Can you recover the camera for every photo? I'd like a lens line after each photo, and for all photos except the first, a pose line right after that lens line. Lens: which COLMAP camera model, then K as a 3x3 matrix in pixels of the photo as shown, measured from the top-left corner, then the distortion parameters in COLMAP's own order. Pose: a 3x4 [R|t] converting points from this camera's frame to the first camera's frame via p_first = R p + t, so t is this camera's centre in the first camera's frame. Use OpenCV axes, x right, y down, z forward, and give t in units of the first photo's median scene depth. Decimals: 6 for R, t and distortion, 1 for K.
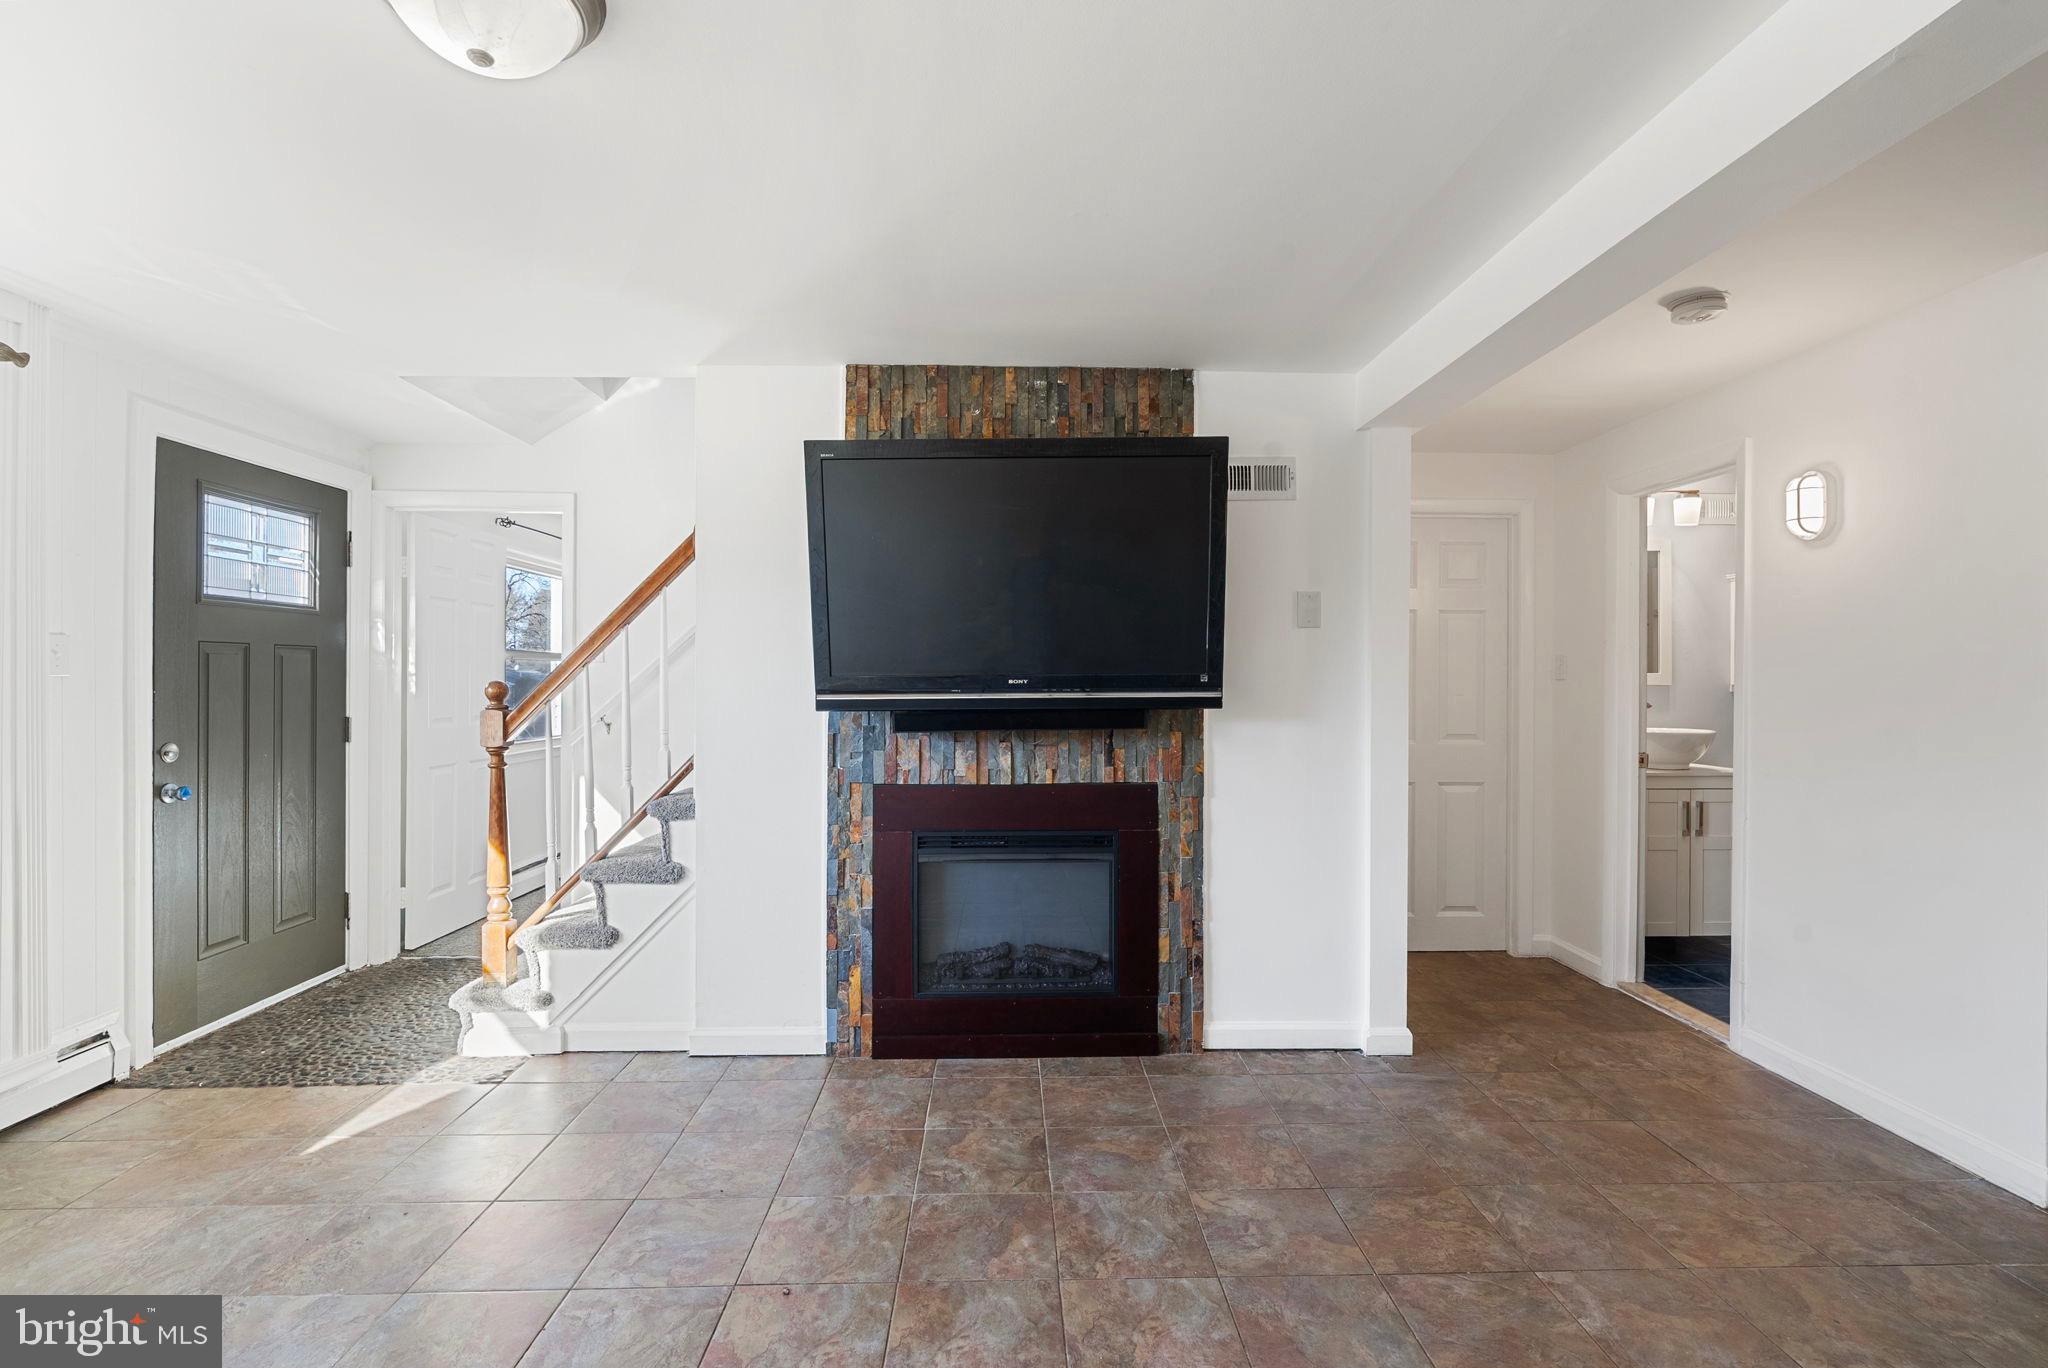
lens RADIAL K [[931.9, 0, 1025.7], [0, 931.9, 685.4], [0, 0, 1]] dist [-0.007808, 0.001219]
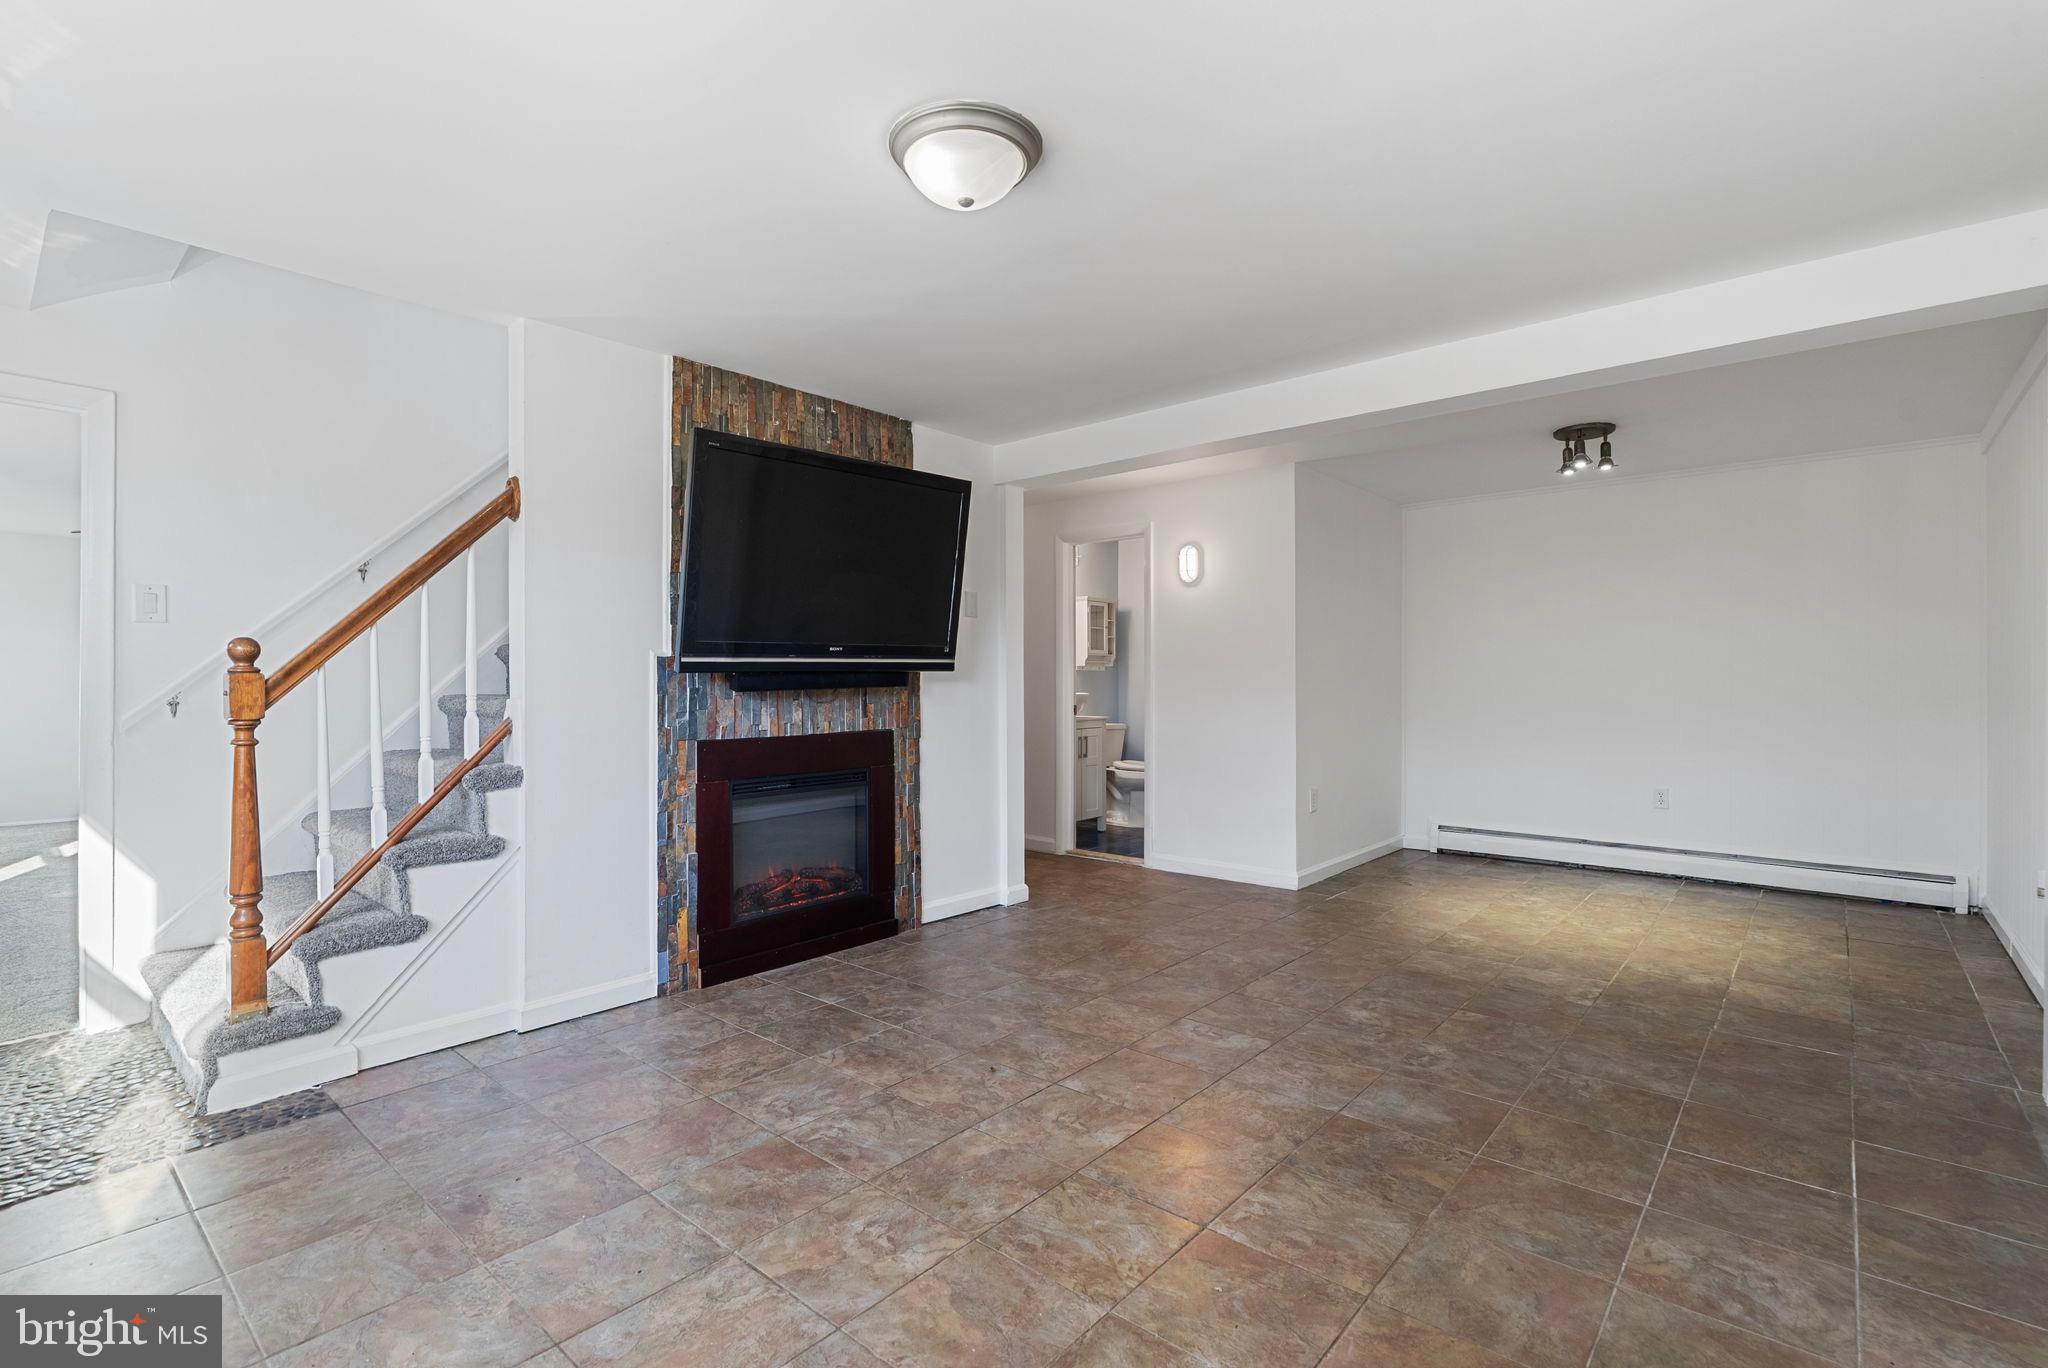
lens RADIAL K [[931.9, 0, 1027.5], [0, 931.9, 677.6], [0, 0, 1]] dist [-0.007808, 0.001219]
pose [[0.679479, -0.002217, 0.733691, -0.705422], [0.006973, 0.999970, -0.003435, 0.037901], [-0.733662, 0.007450, 0.679474, -0.038120]]
